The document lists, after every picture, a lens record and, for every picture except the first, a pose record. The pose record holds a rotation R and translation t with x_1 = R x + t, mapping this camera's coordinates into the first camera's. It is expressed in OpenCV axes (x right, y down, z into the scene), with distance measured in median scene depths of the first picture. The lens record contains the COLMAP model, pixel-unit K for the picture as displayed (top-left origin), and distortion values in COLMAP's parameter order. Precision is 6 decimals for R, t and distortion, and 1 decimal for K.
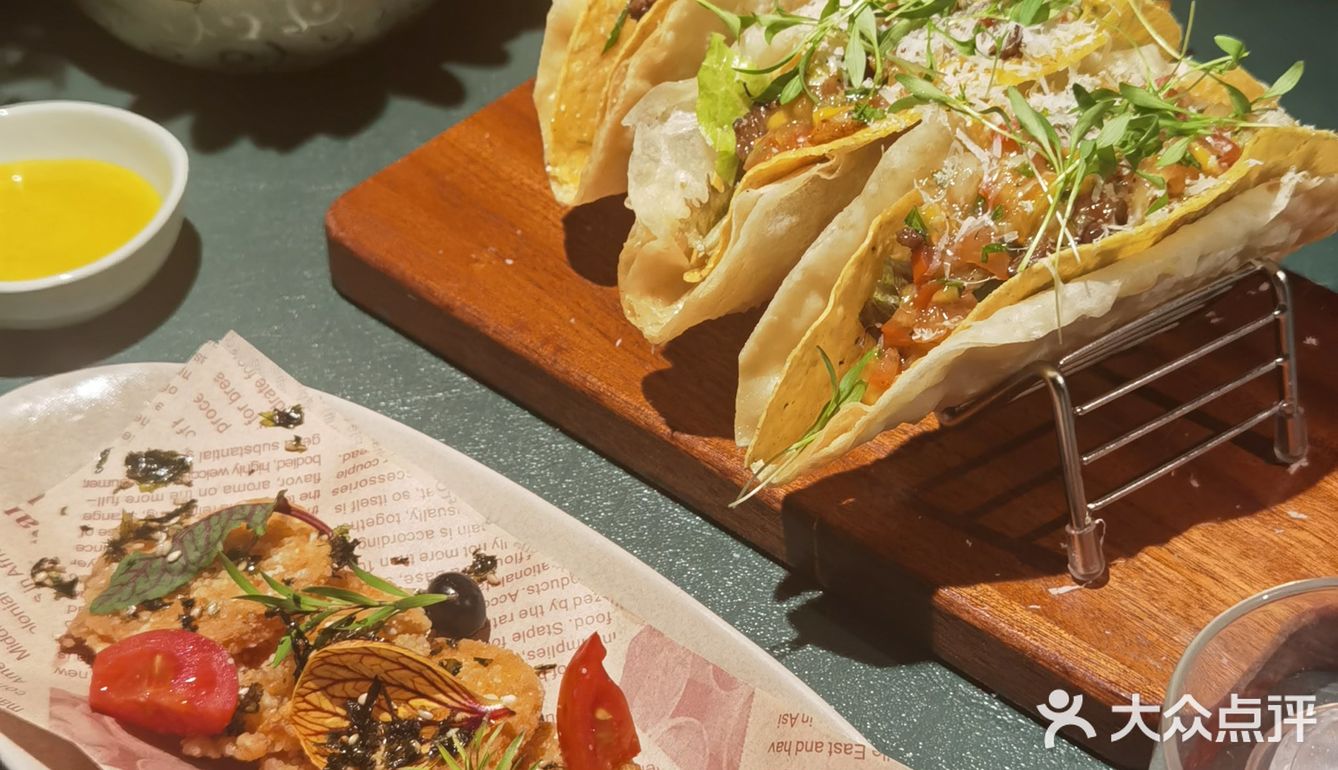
lens RADIAL K [[2290.0, 0, 671.6], [0, 2290.0, 398.6], [0, 0, 1]] dist [0.362044, -3.832818]
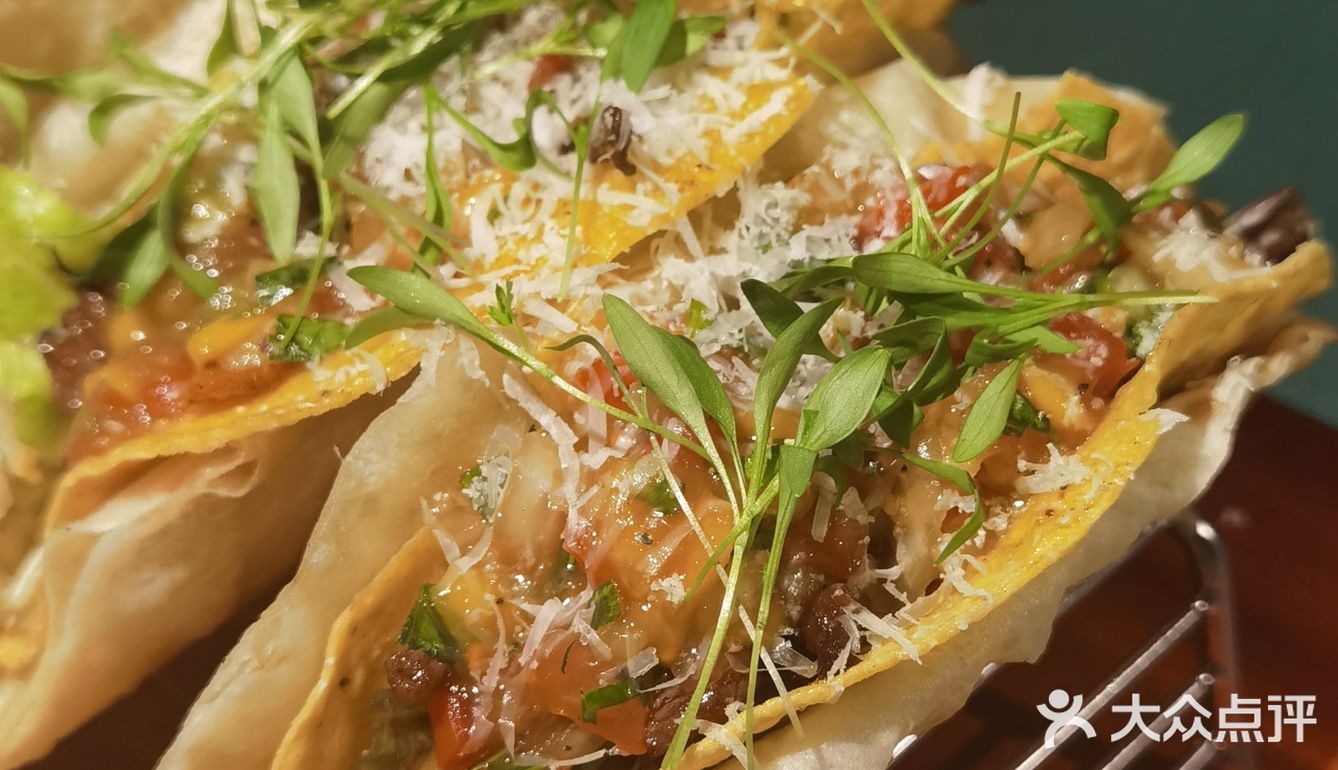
lens RADIAL K [[2290.0, 0, 671.6], [0, 2290.0, 398.6], [0, 0, 1]] dist [0.362044, -3.832818]
pose [[0.987968, -0.120228, 0.097286, 0.110324], [0.098754, 0.974510, 0.201441, -0.195791], [-0.119025, -0.189410, 0.974657, 0.553950]]
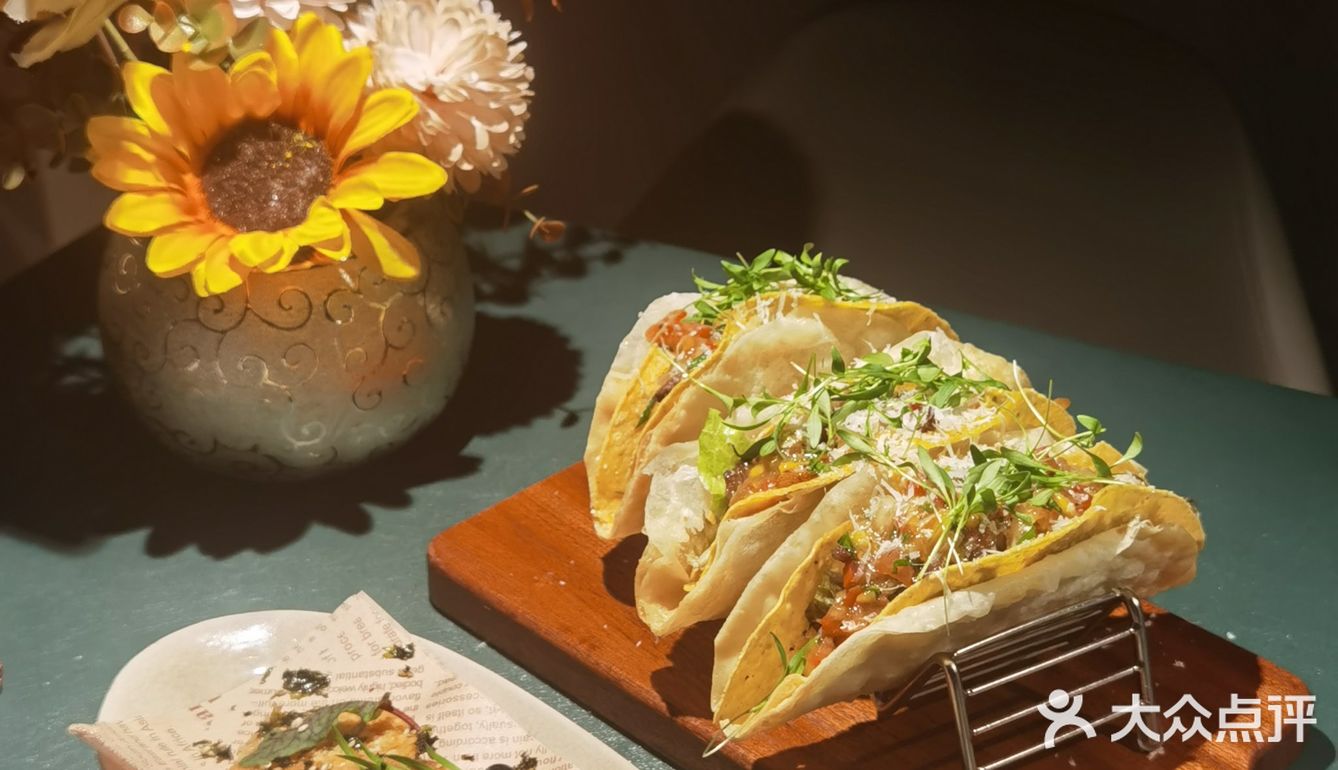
lens RADIAL K [[2137.8, 0, 671.8], [0, 2137.8, 401.6], [0, 0, 1]] dist [0.290864, -2.936710]
pose [[0.996871, 0.030210, -0.073051, 0.089863], [-0.044508, 0.978201, -0.202835, 0.097690], [0.065331, 0.205451, 0.976484, -0.240362]]
